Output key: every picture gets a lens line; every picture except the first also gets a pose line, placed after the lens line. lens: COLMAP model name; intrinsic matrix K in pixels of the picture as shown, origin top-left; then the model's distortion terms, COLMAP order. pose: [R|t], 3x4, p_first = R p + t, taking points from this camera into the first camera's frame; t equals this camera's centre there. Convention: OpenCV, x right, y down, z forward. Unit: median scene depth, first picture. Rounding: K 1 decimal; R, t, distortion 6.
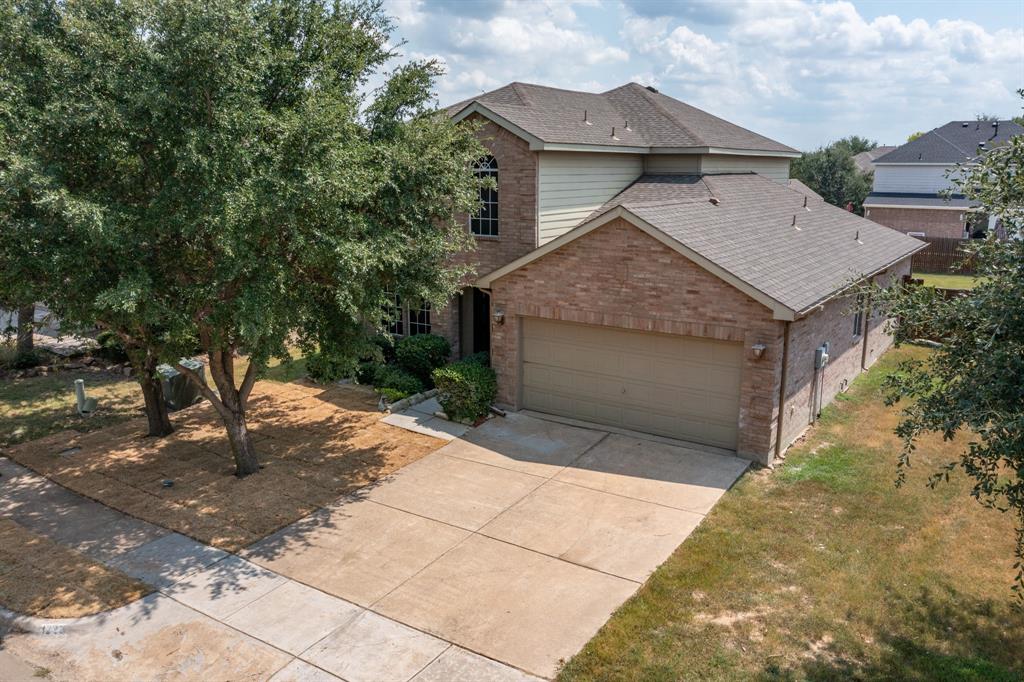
lens RADIAL K [[801.1, 0, 513.9], [0, 801.1, 346.0], [0, 0, 1]] dist [-0.020097, 0.003493]
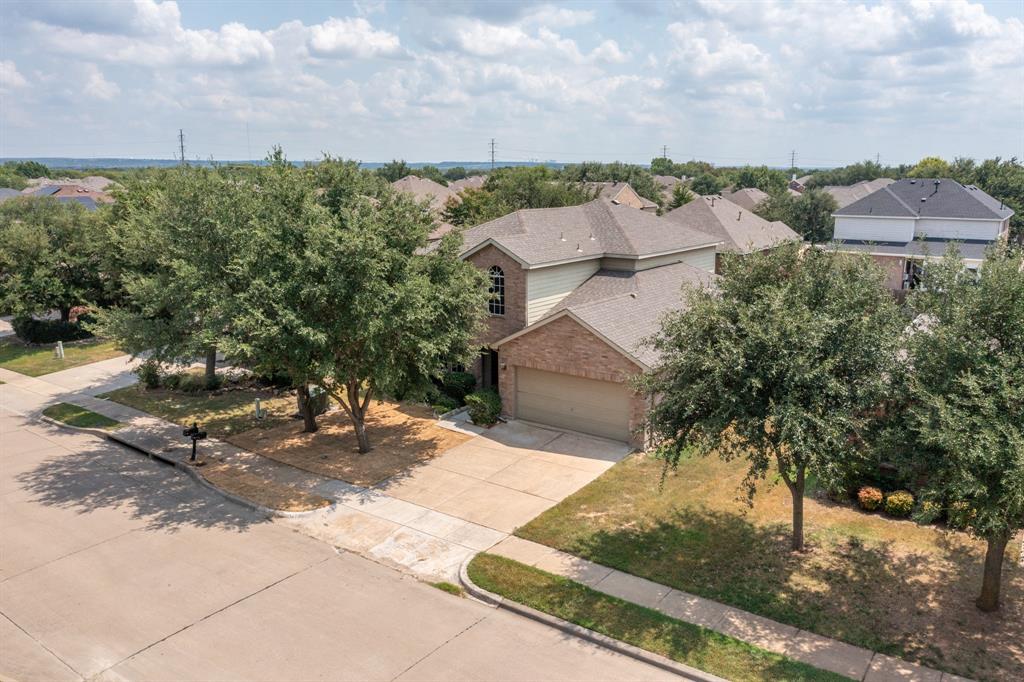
lens RADIAL K [[801.1, 0, 513.9], [0, 801.1, 346.0], [0, 0, 1]] dist [-0.020097, 0.003493]
pose [[0.998745, 0.006531, -0.049664, 0.102783], [-0.006764, 0.999967, -0.004538, -0.080183], [0.049633, 0.004868, 0.998756, -0.832378]]
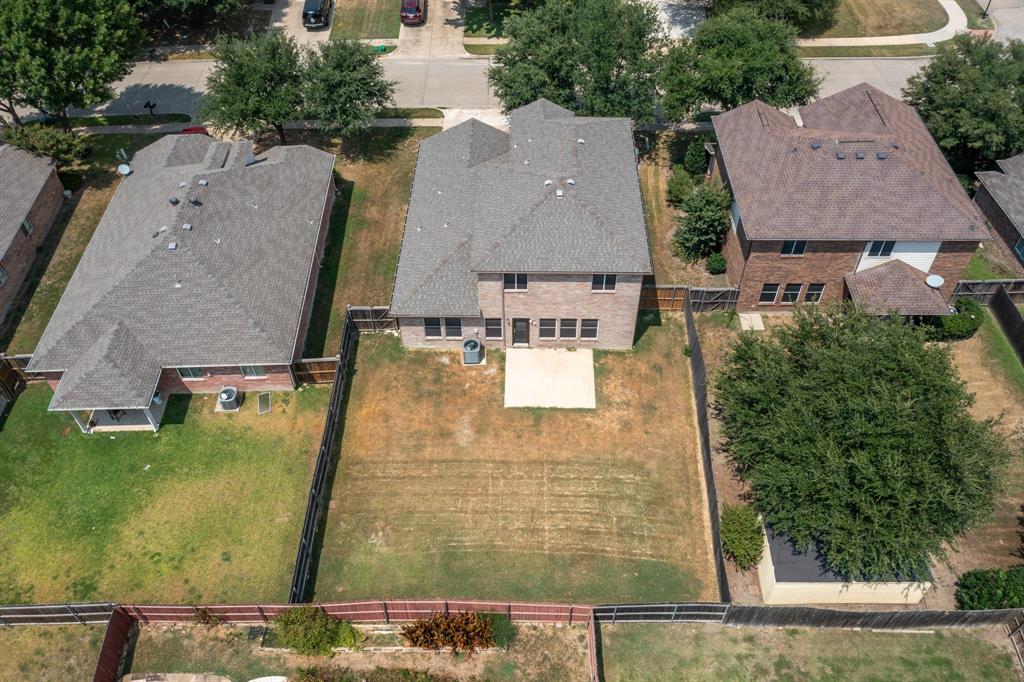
lens RADIAL K [[801.1, 0, 513.9], [0, 801.1, 346.0], [0, 0, 1]] dist [-0.020097, 0.003493]
pose [[-0.840963, 0.404710, -0.359153, 1.558917], [-0.116426, 0.512868, 0.850536, -2.547658], [0.528419, 0.757084, -0.384184, 3.071569]]
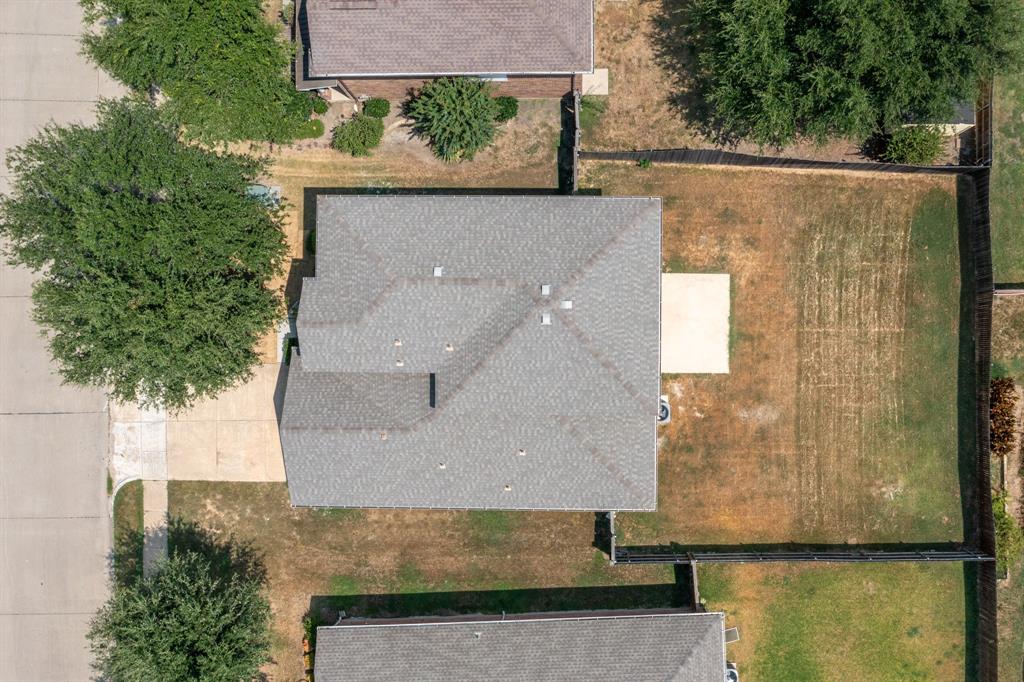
lens RADIAL K [[801.1, 0, 513.9], [0, 801.1, 346.0], [0, 0, 1]] dist [-0.020097, 0.003493]
pose [[0.551385, 0.834158, -0.012456, 0.308316], [-0.179137, 0.132967, 0.974797, -2.449183], [0.814791, -0.535257, 0.222744, 1.147697]]
